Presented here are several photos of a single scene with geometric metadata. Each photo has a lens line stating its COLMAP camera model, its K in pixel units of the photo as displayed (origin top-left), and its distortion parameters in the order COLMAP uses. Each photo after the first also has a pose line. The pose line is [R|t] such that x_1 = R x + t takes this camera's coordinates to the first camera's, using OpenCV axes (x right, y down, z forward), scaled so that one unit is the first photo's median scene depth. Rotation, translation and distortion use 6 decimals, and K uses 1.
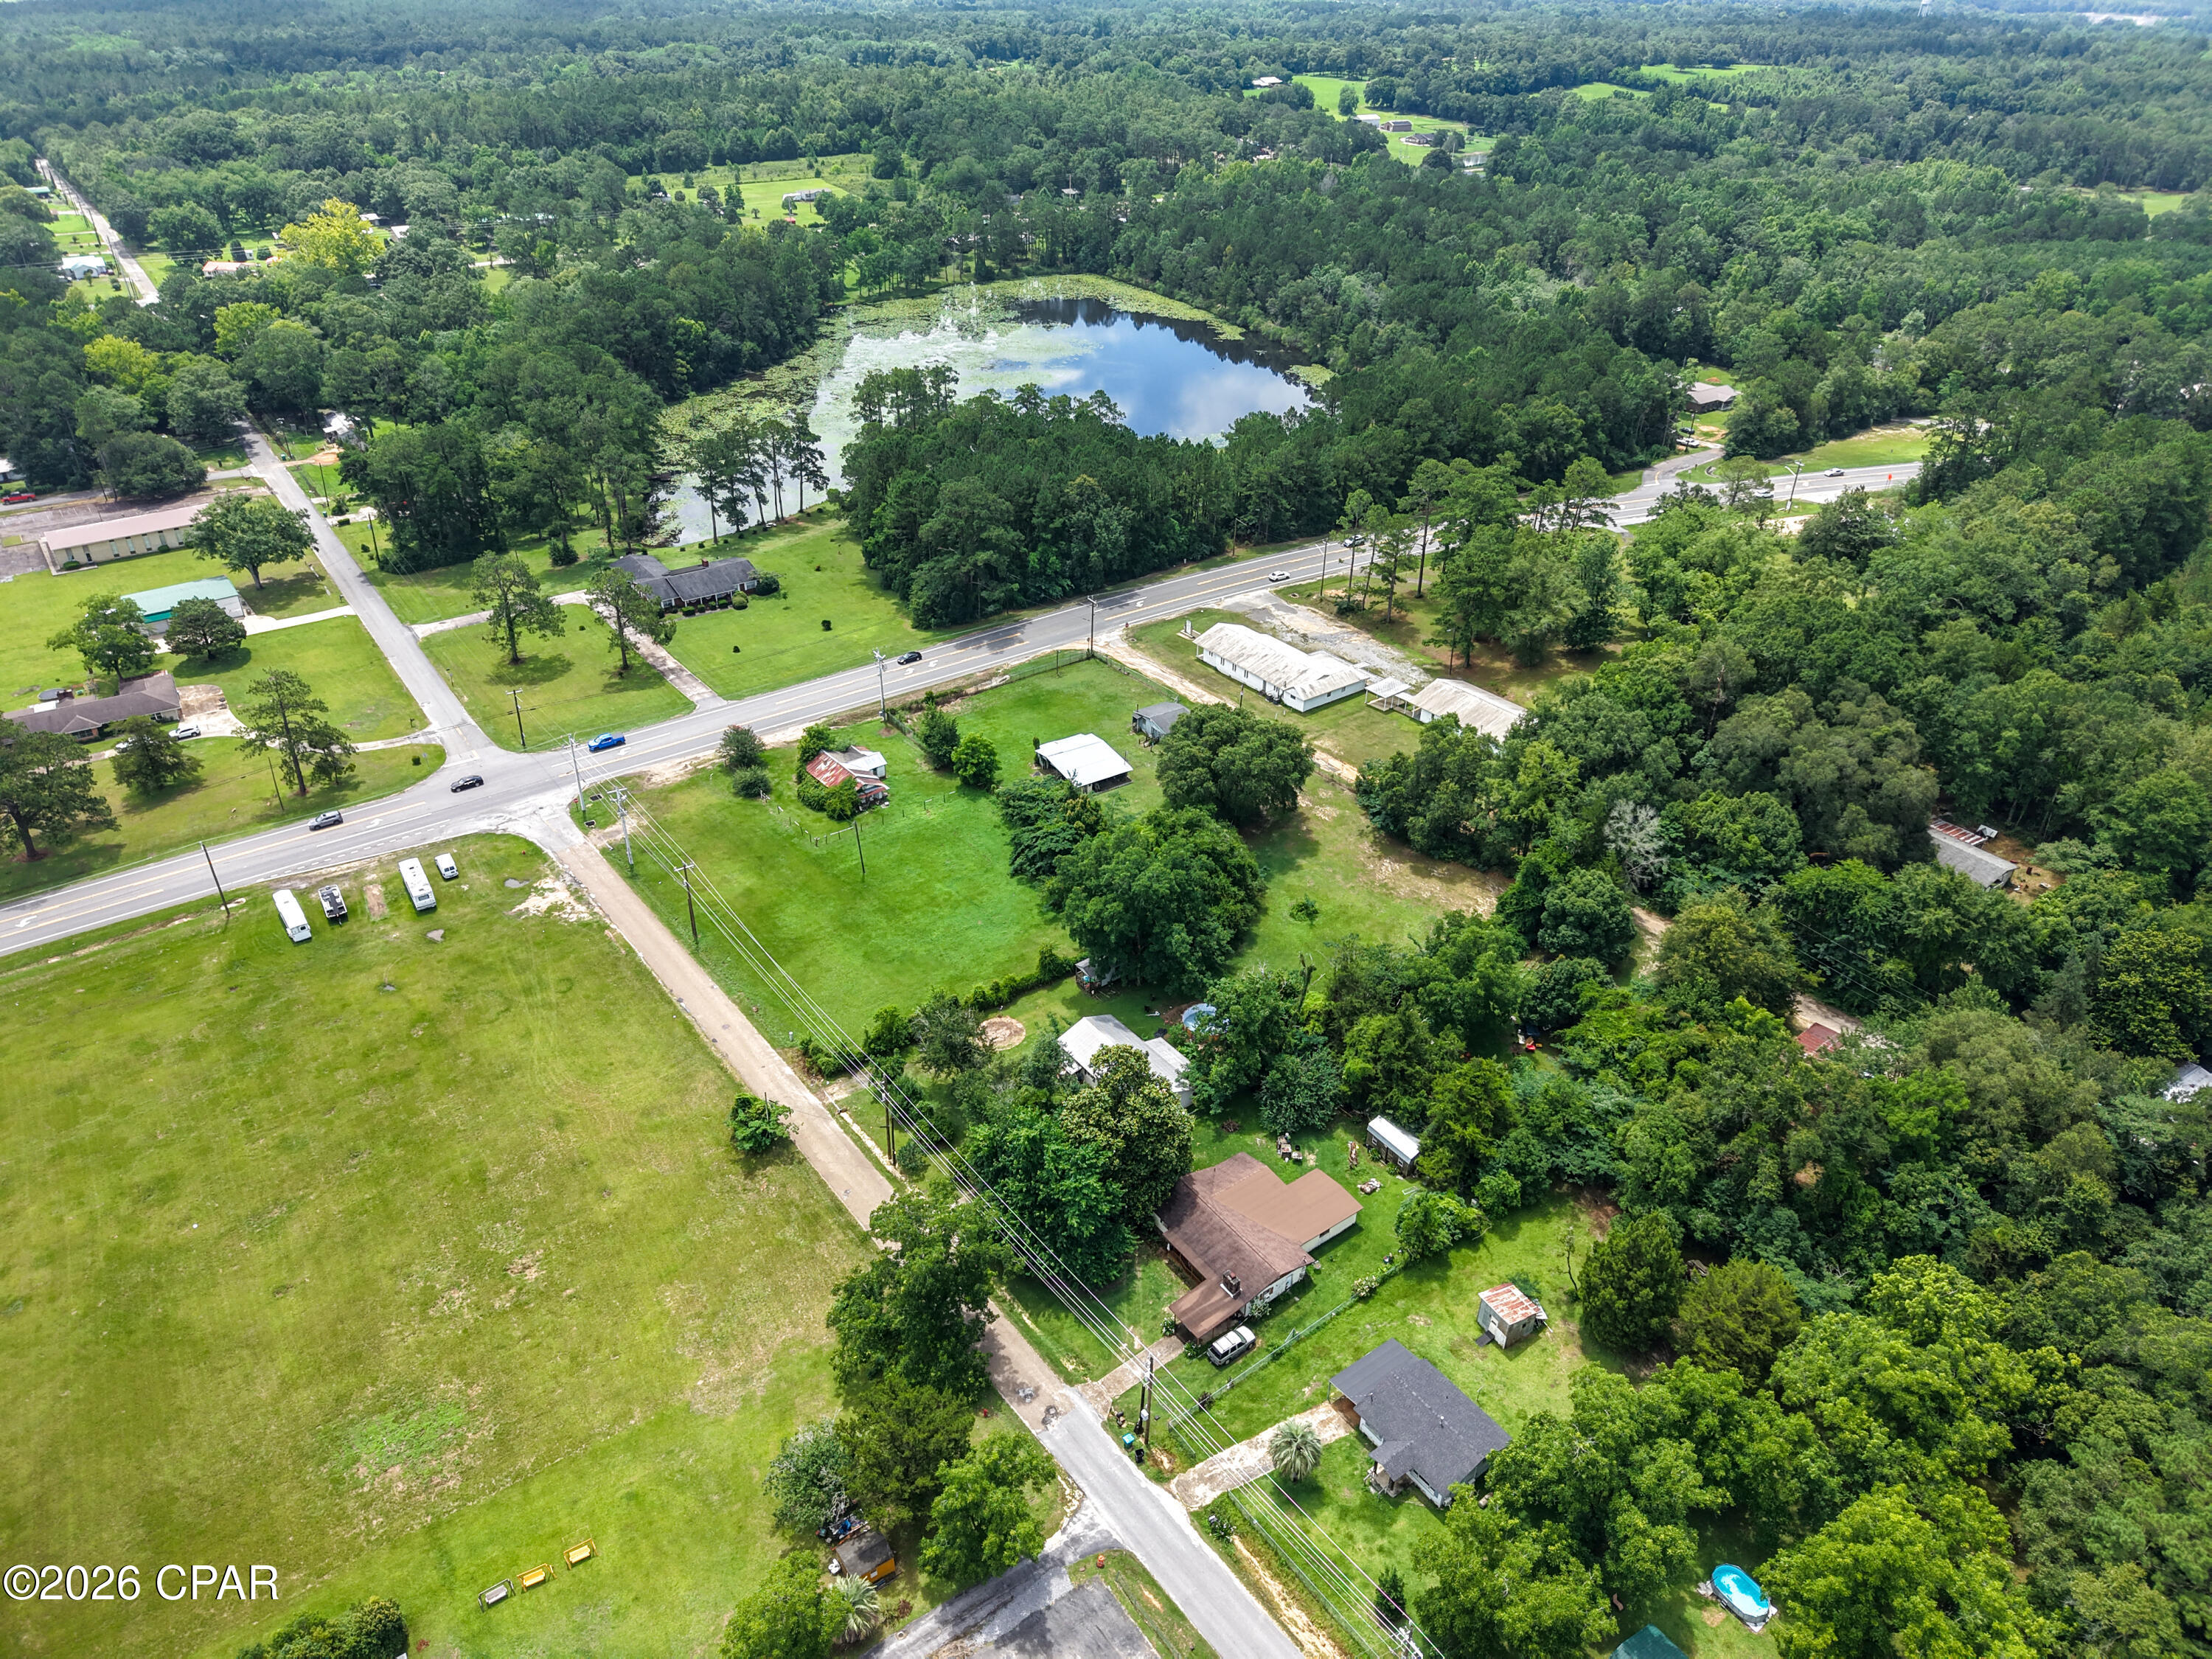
lens RADIAL K [[1480.7, 0, 1109.4], [0, 1480.7, 838.3], [0, 0, 1]] dist [0.006958, -0.007276]
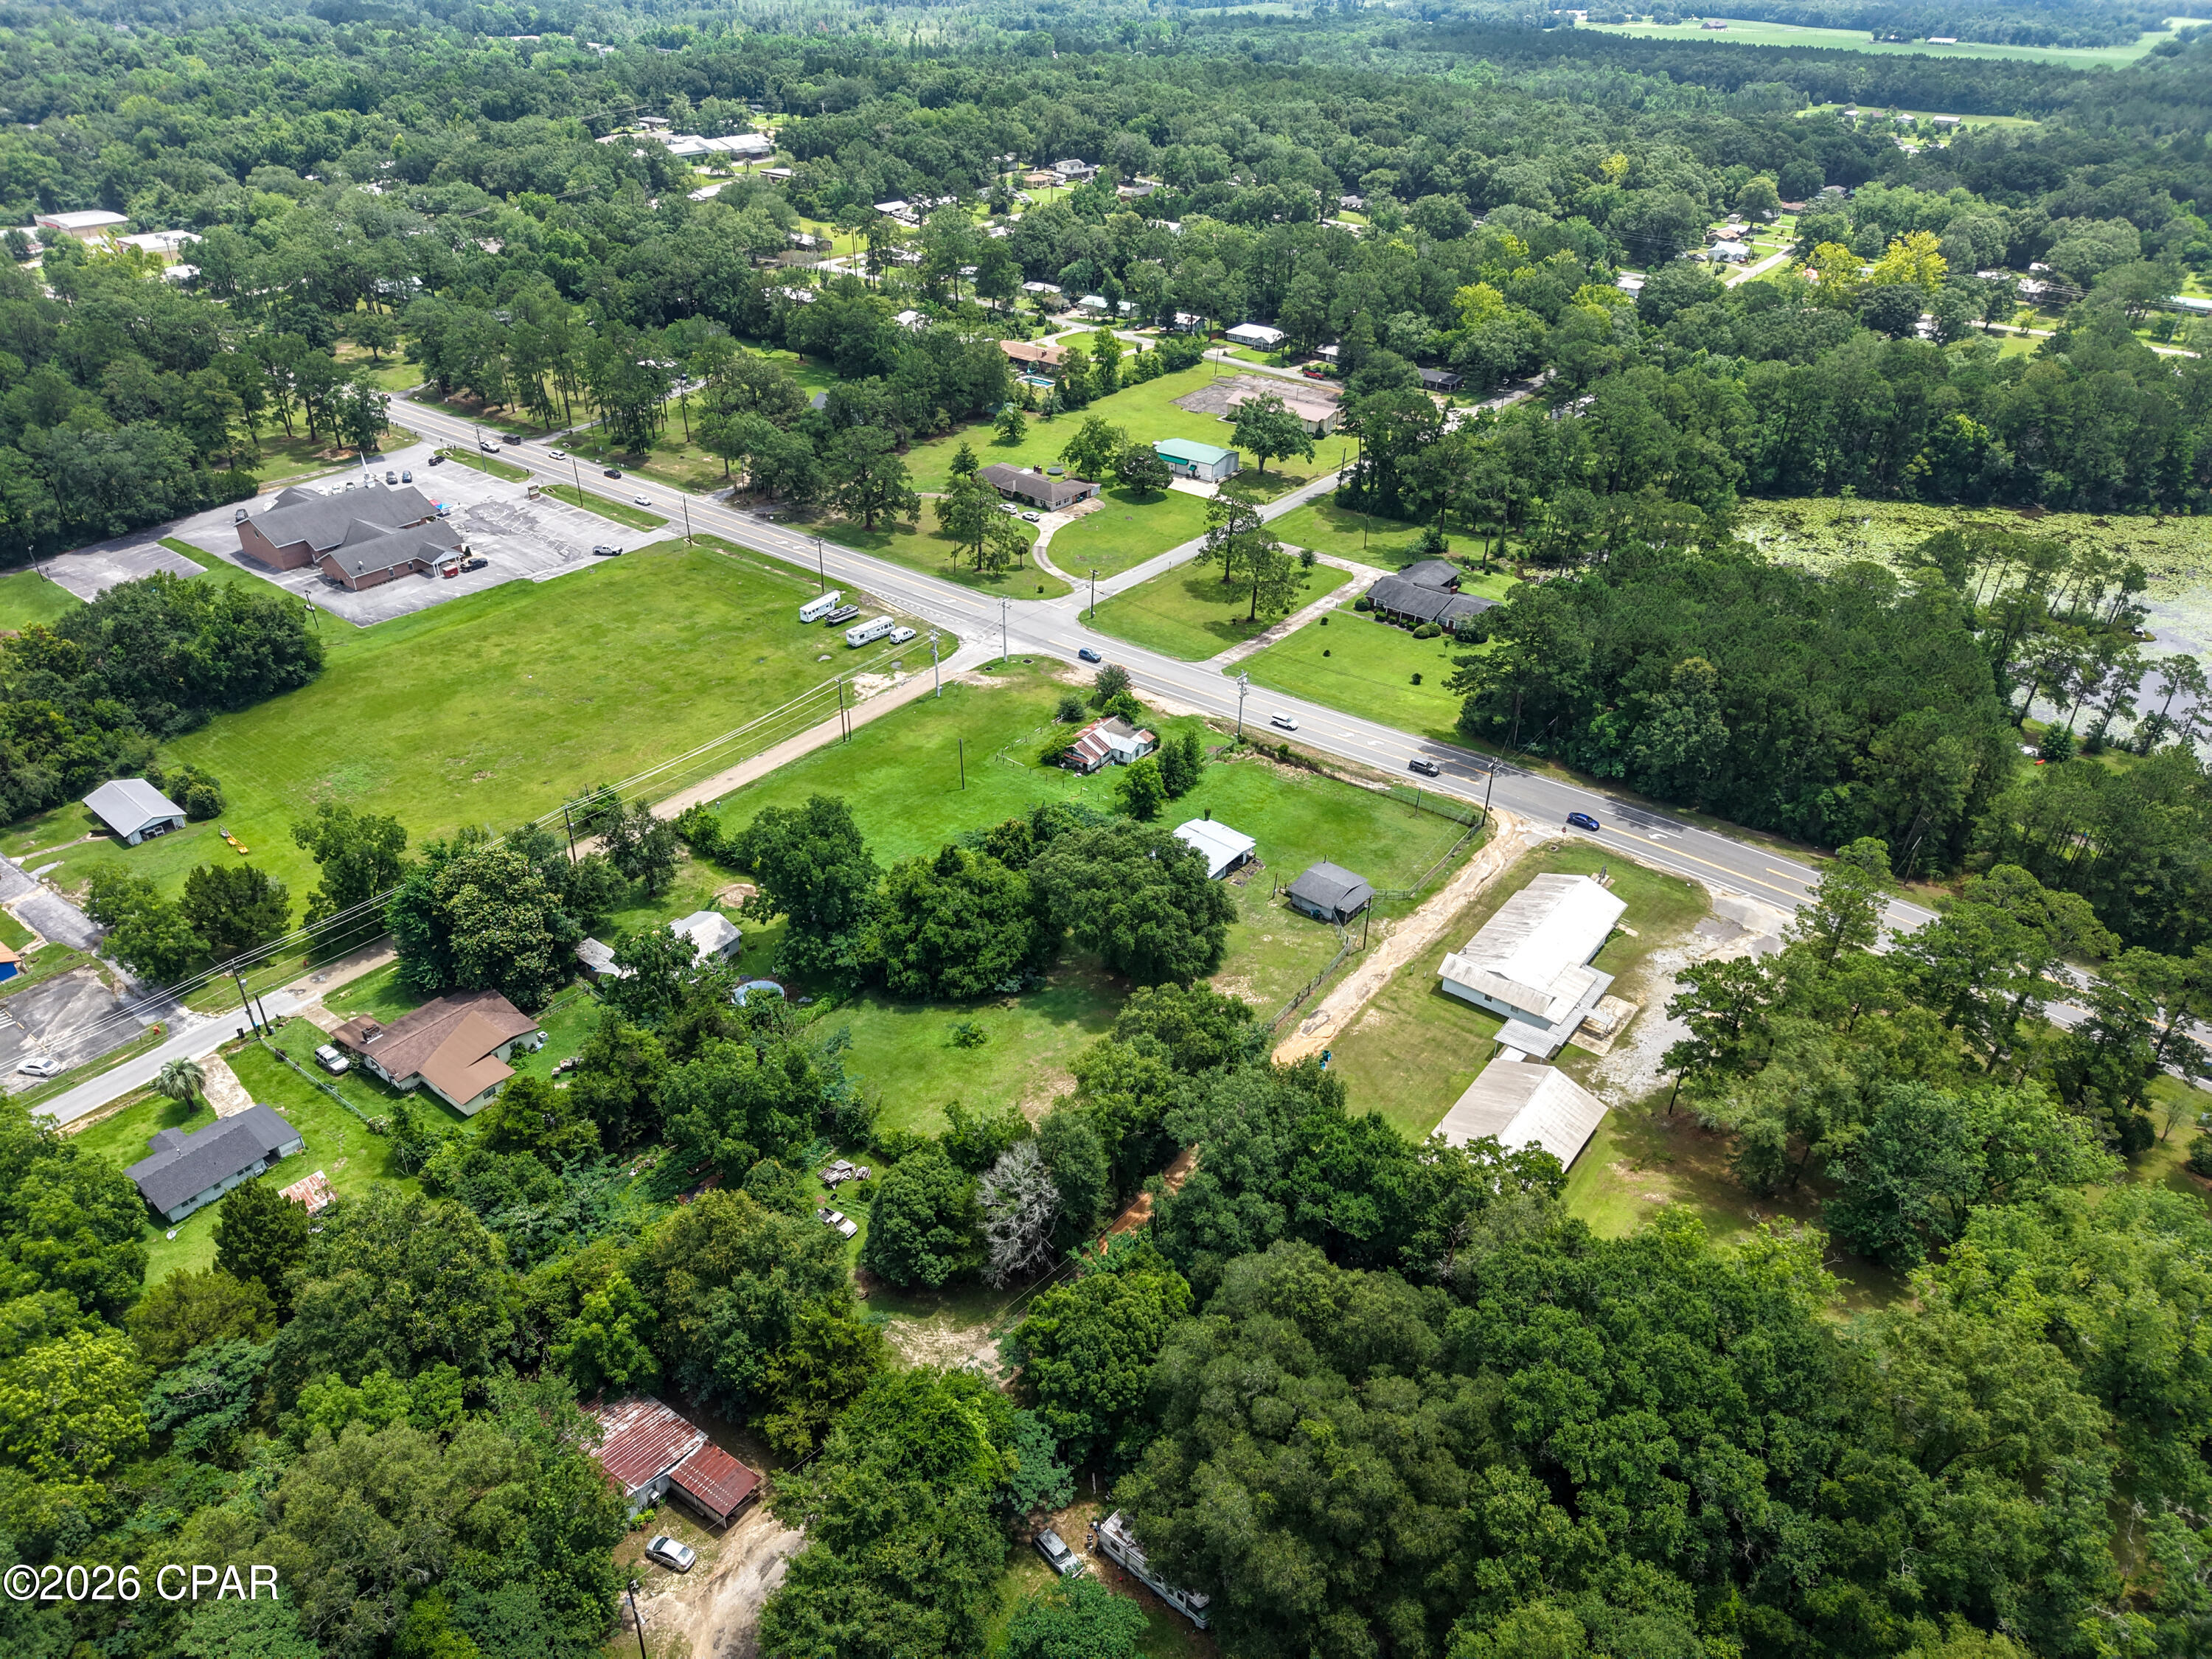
lens RADIAL K [[1480.7, 0, 1103.4], [0, 1480.7, 821.0], [0, 0, 1]] dist [0.006958, -0.007276]
pose [[0.272784, 0.492137, -0.826674, 0.727445], [-0.518249, 0.799104, 0.304714, -0.322856], [0.810560, 0.345302, 0.473032, 0.537421]]
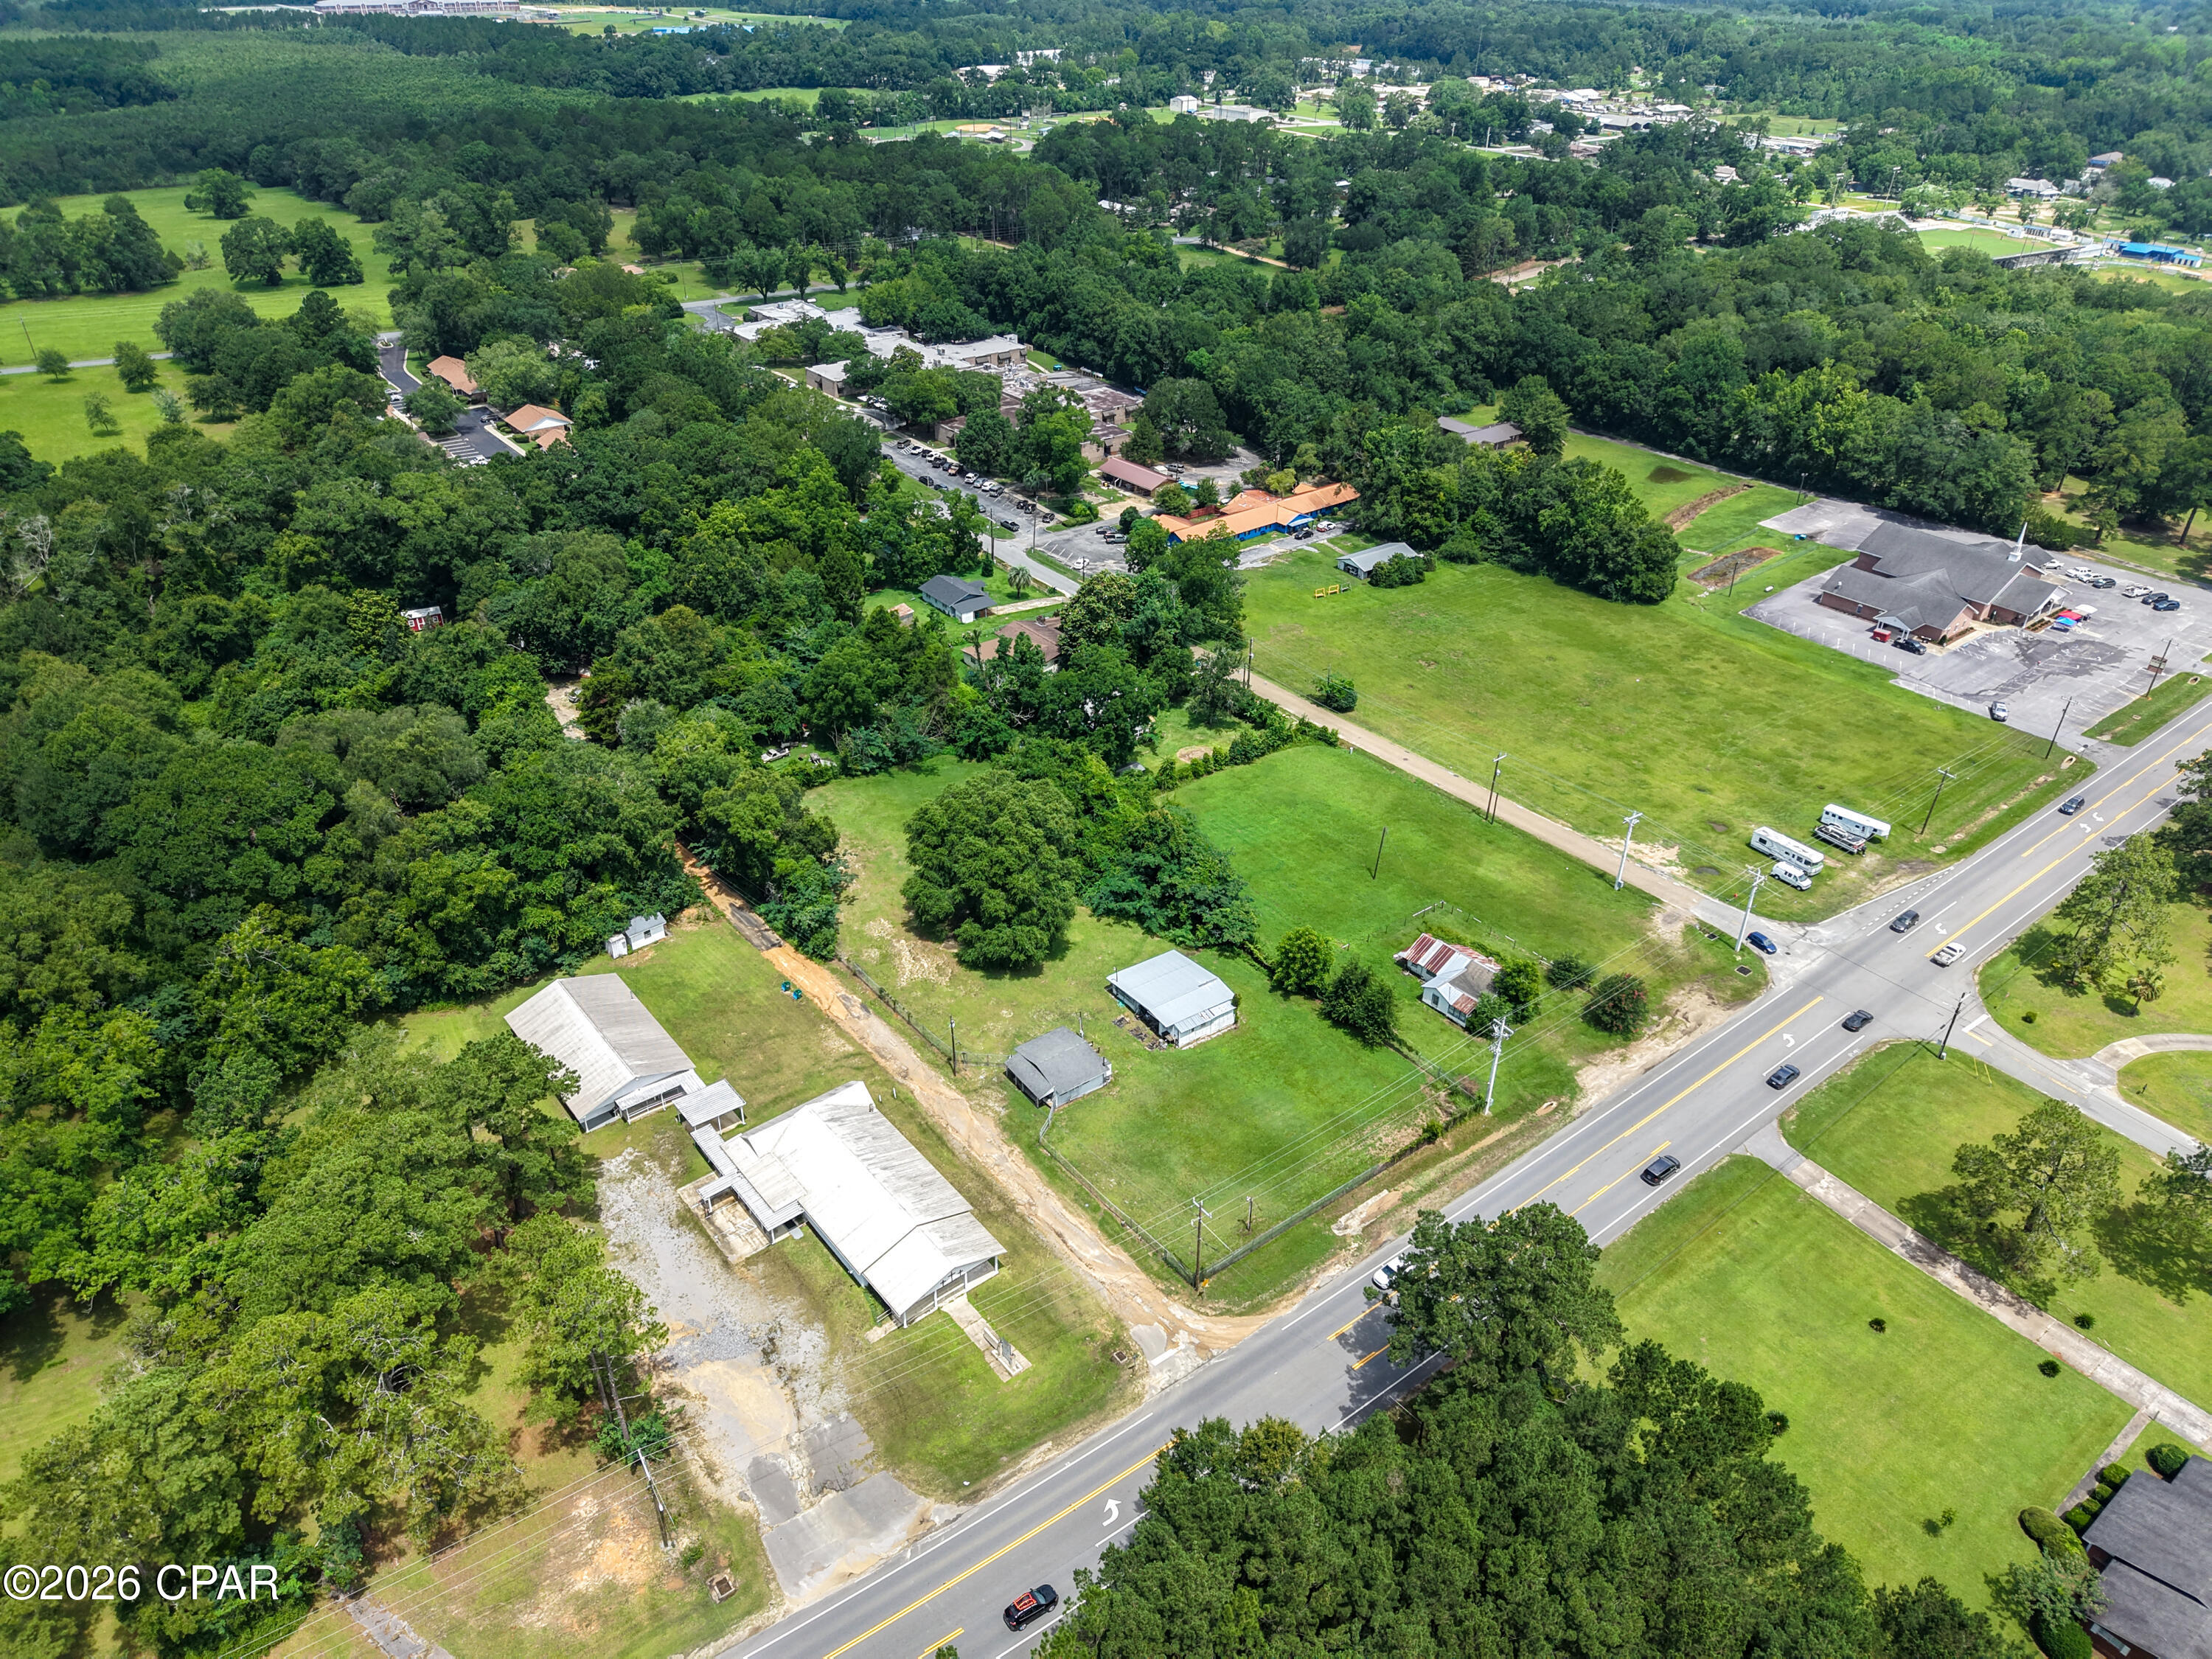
lens RADIAL K [[1480.7, 0, 1102.4], [0, 1480.7, 821.9], [0, 0, 1]] dist [0.006958, -0.007276]
pose [[-0.998600, -0.012945, -0.051285, 0.061913], [-0.051702, 0.443519, 0.894773, -0.808081], [0.011164, 0.896172, -0.443567, 1.309158]]
